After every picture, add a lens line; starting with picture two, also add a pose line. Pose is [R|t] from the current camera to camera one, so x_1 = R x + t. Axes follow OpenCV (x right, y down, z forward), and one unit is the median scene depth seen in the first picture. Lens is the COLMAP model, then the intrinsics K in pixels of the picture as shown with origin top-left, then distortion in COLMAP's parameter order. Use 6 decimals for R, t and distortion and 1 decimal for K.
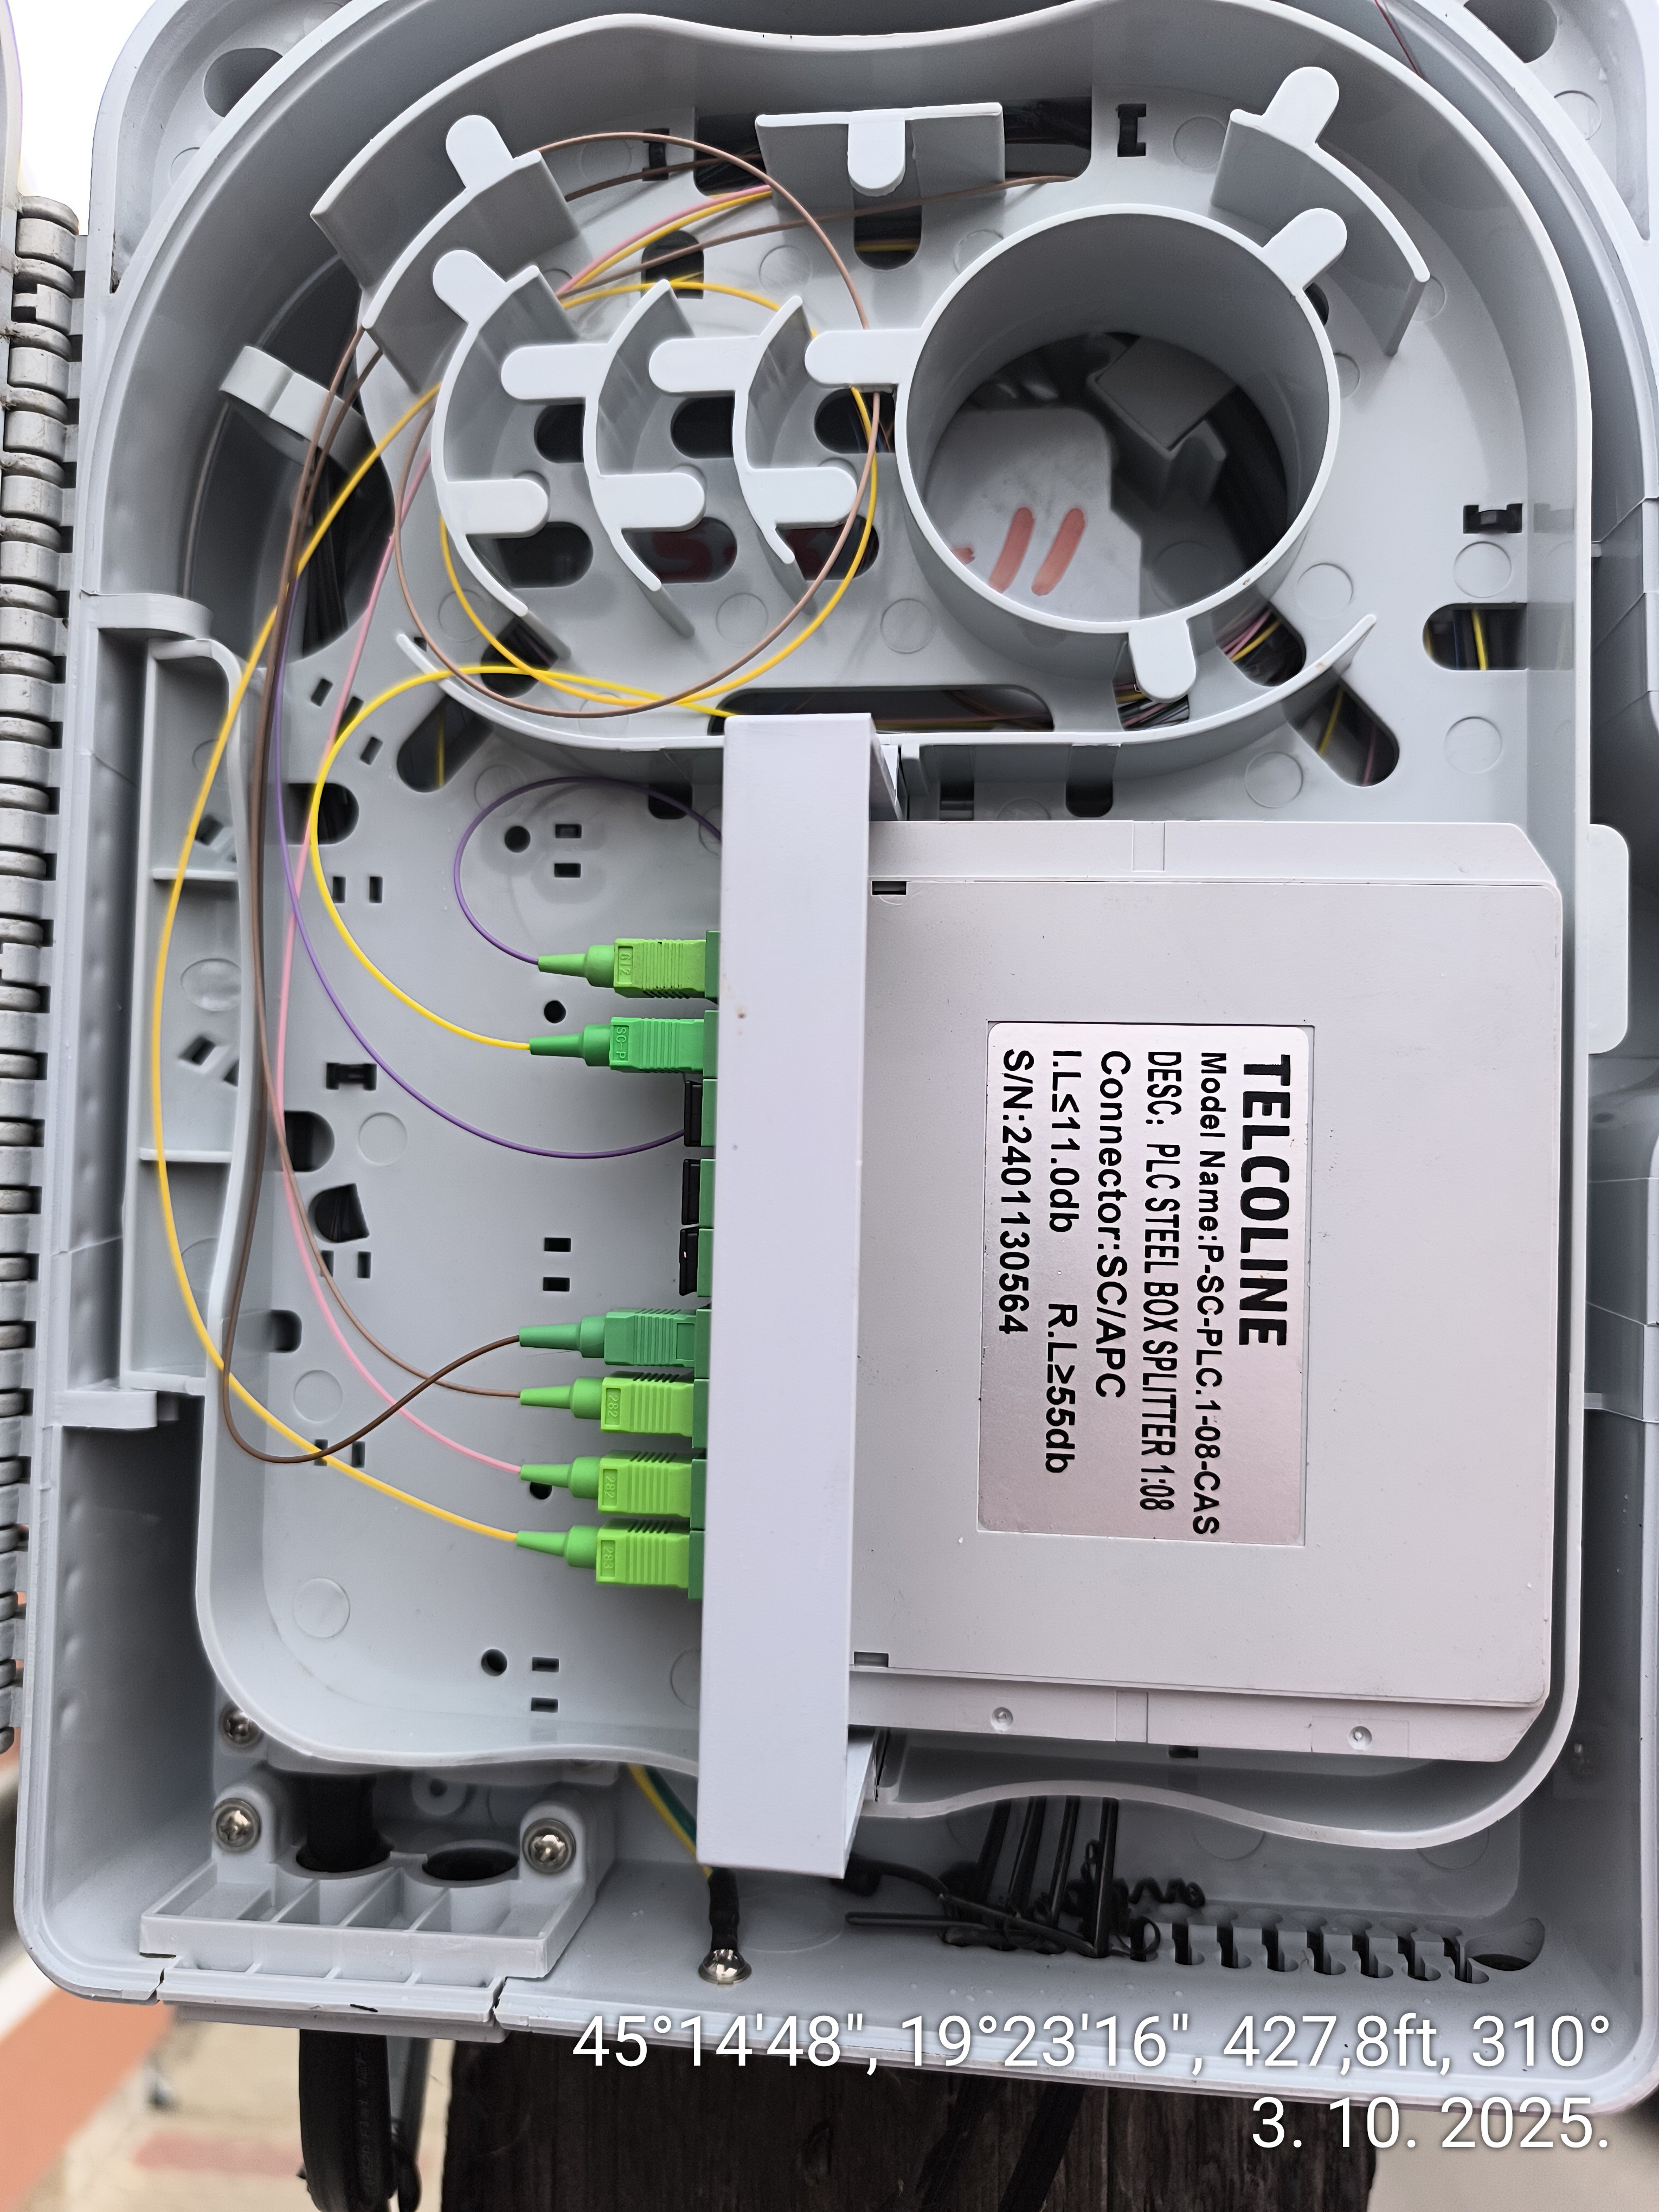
lens RADIAL K [[1590.8, 0, 842.1], [0, 1590.8, 1120.9], [0, 0, 1]] dist [-0.005397, -0.020621]
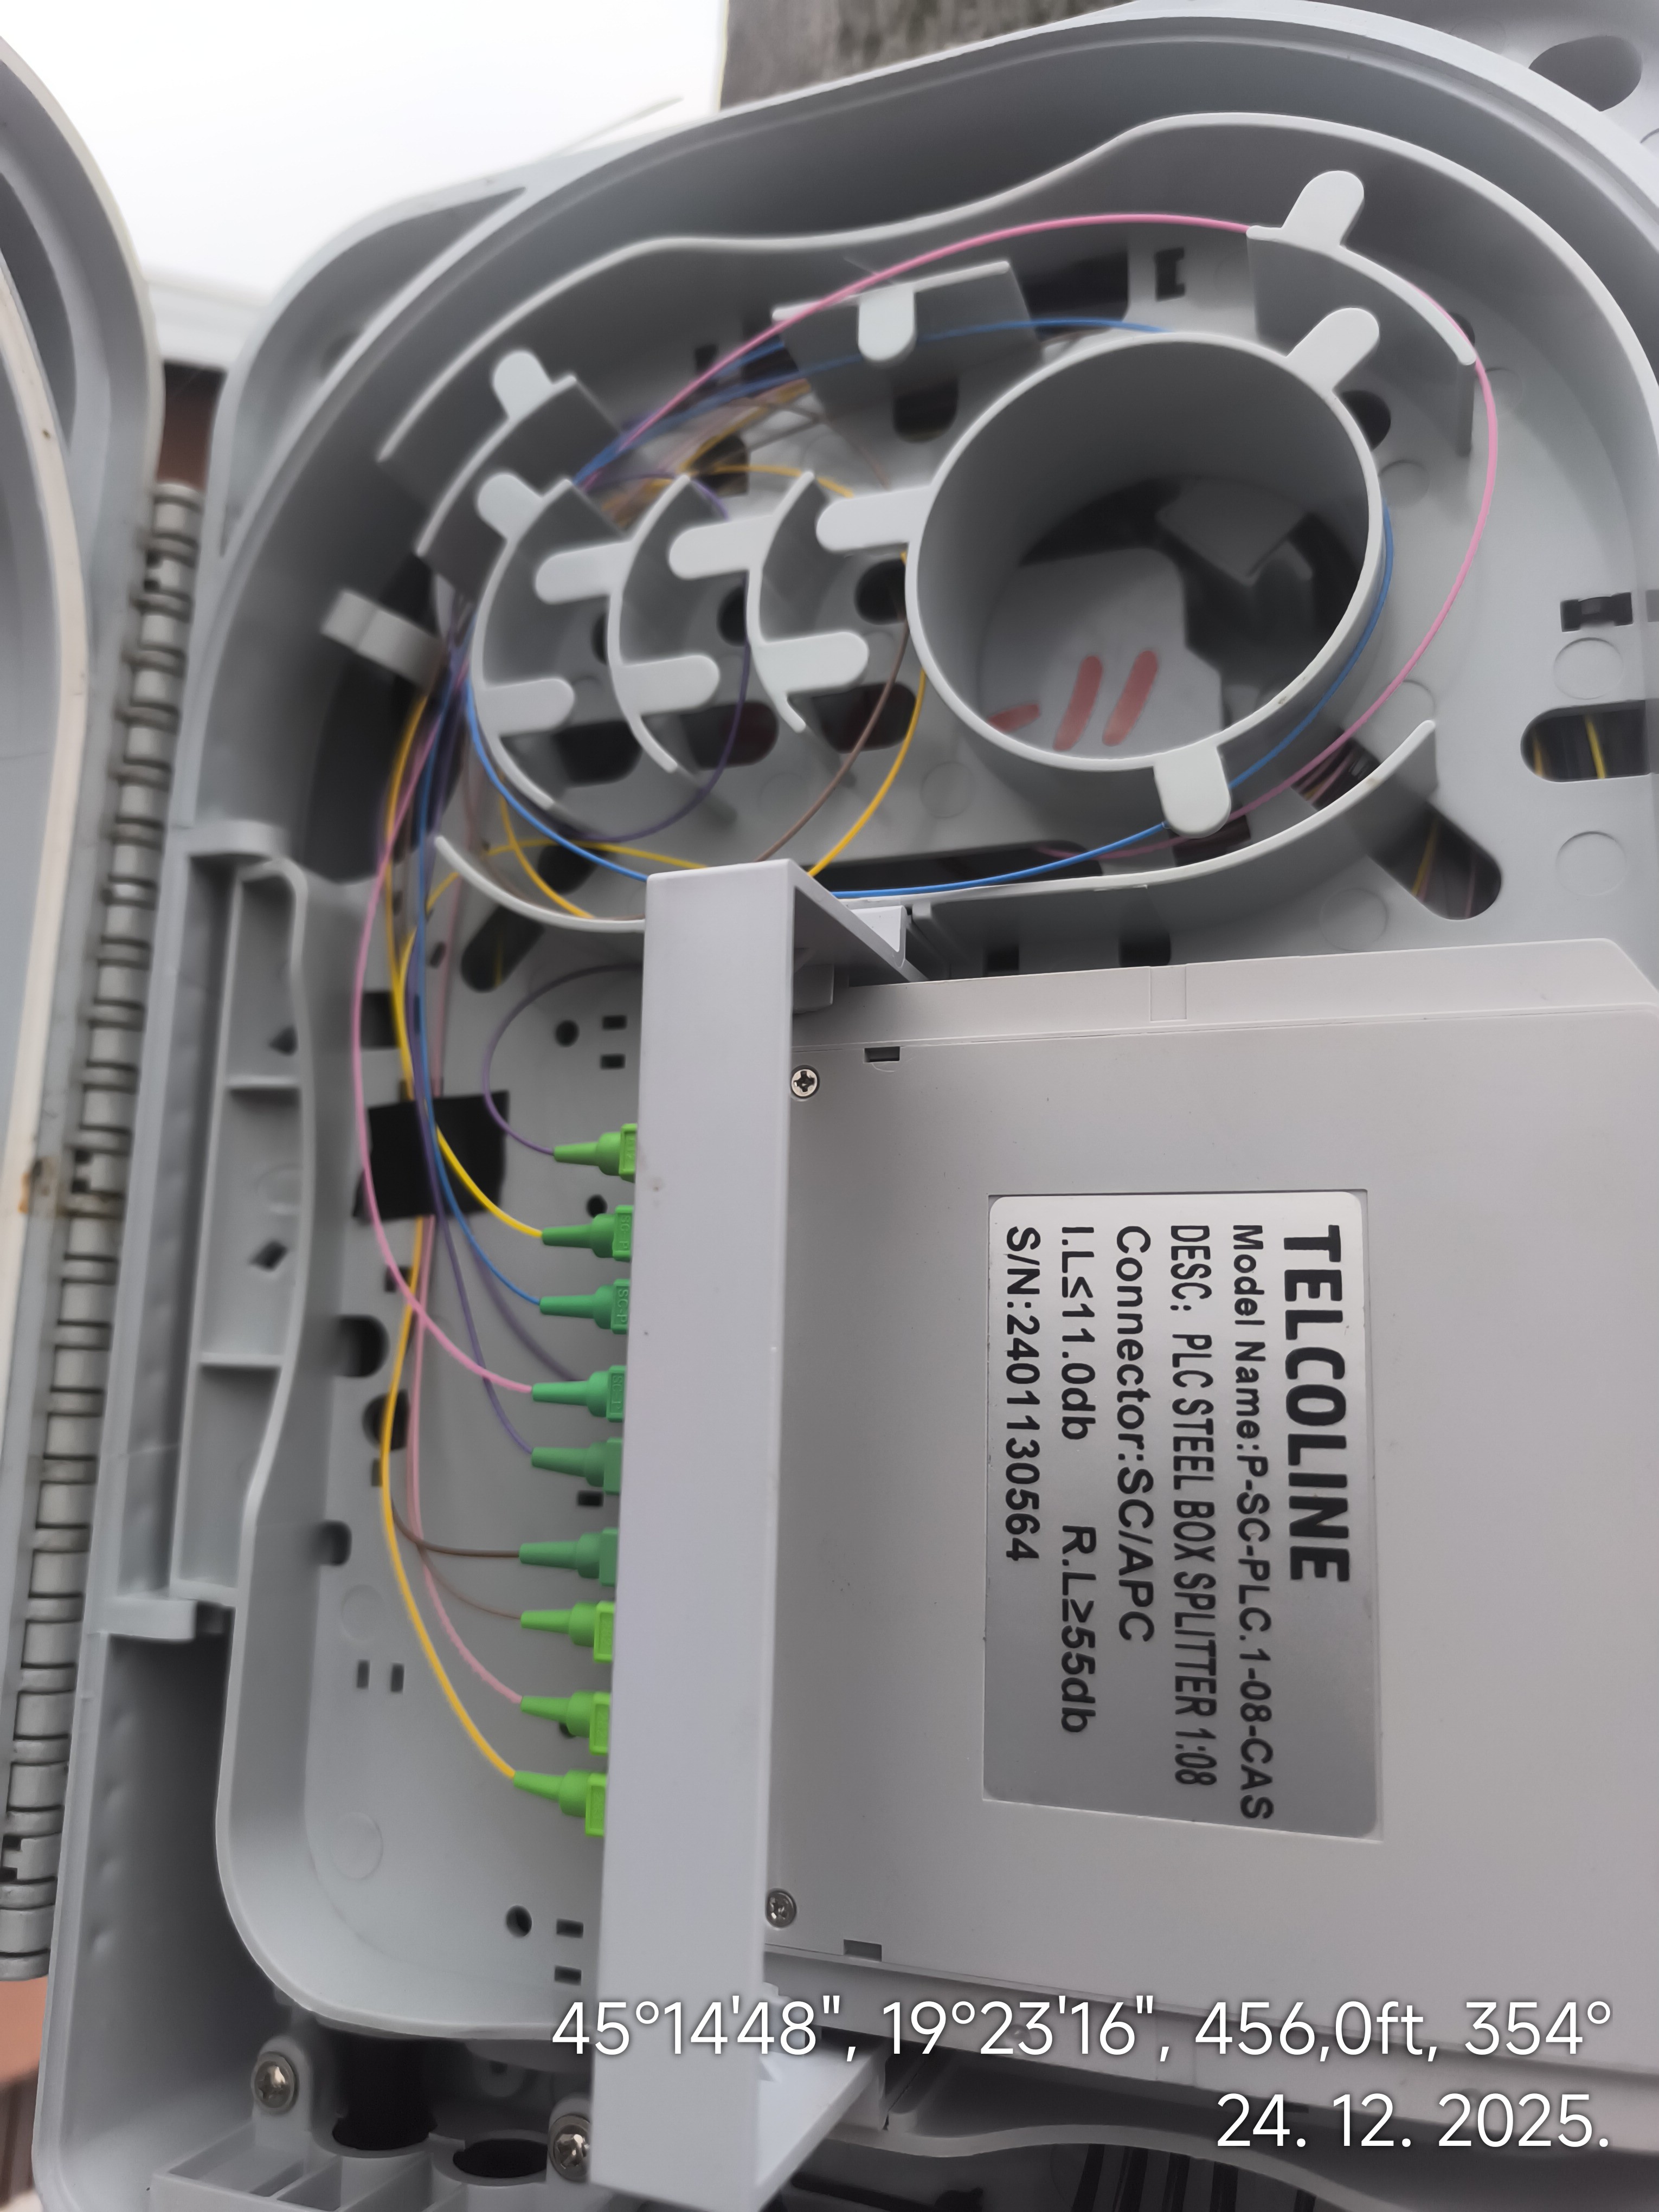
lens RADIAL K [[1590.8, 0, 825.7], [0, 1590.8, 1119.9], [0, 0, 1]] dist [-0.005397, -0.020621]
pose [[0.974554, -0.037967, -0.220914, 0.180777], [0.004700, 0.988795, -0.149203, 0.024113], [0.224104, 0.144368, 0.963813, 0.107797]]
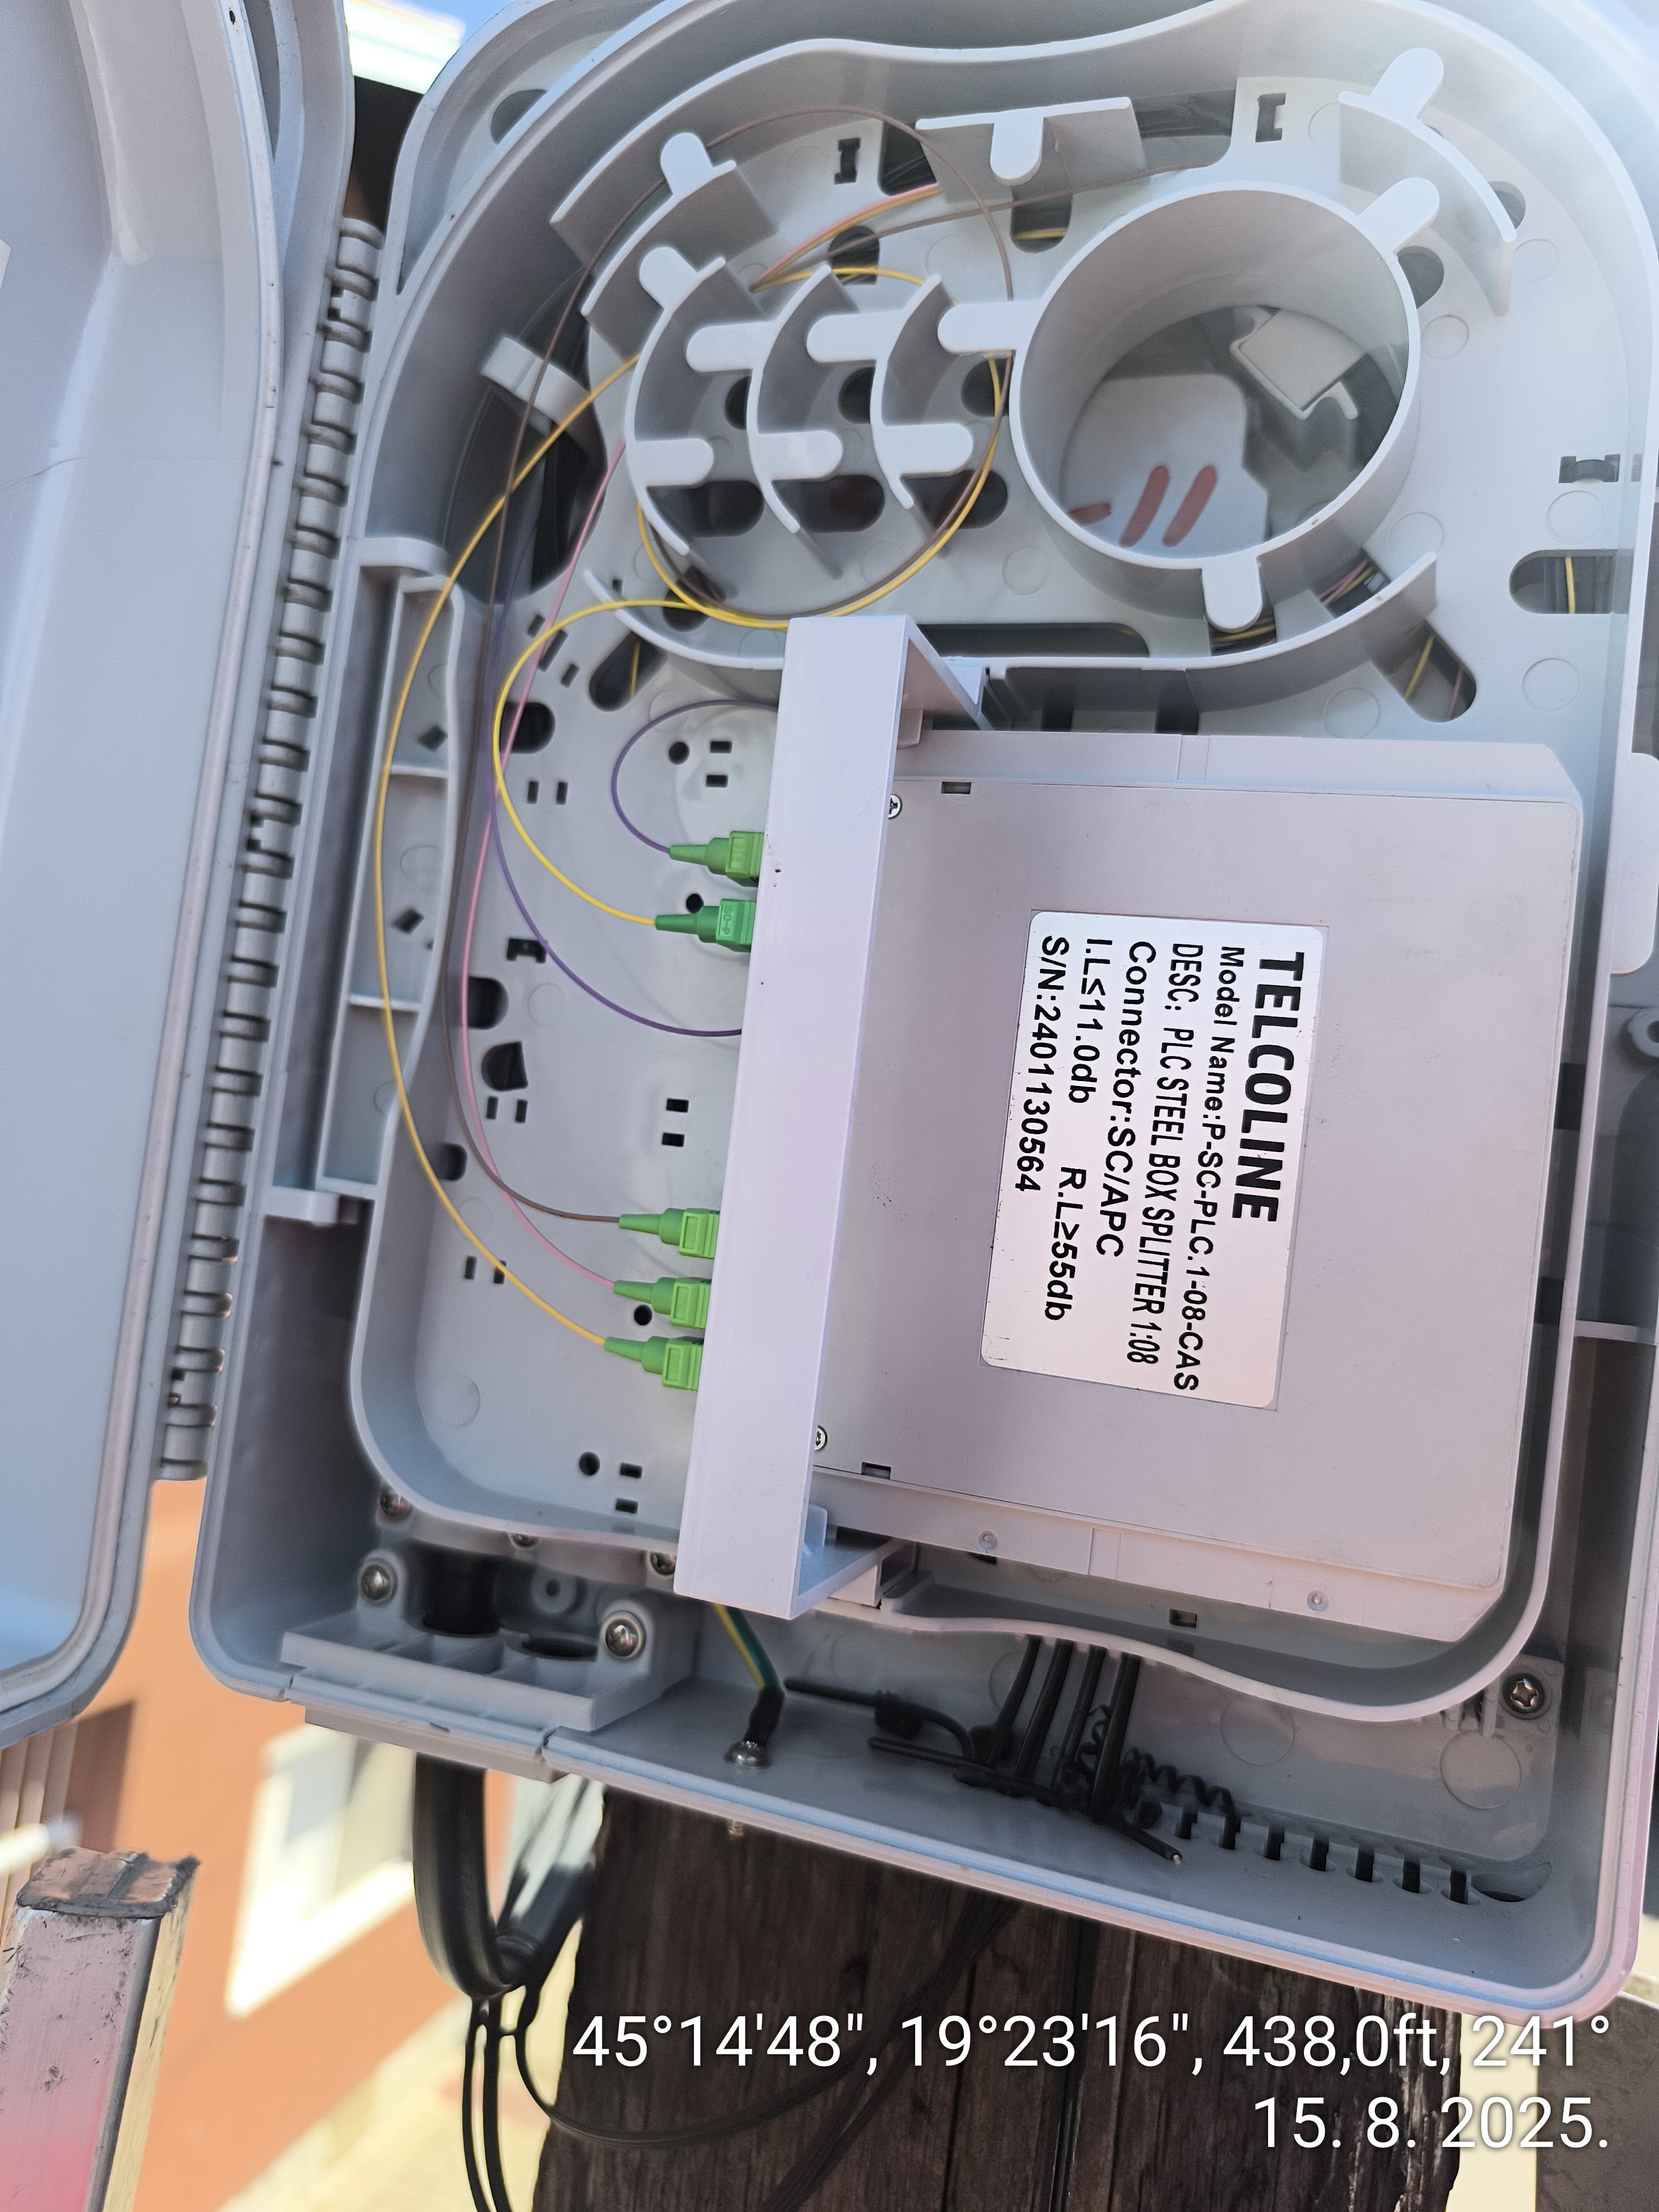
lens RADIAL K [[1590.8, 0, 823.2], [0, 1590.8, 1089.9], [0, 0, 1]] dist [-0.005397, -0.020621]
pose [[0.972610, 0.080134, -0.218192, 0.183033], [-0.087808, 0.995806, -0.025687, 0.093654], [0.215219, 0.044142, 0.975568, -0.095788]]
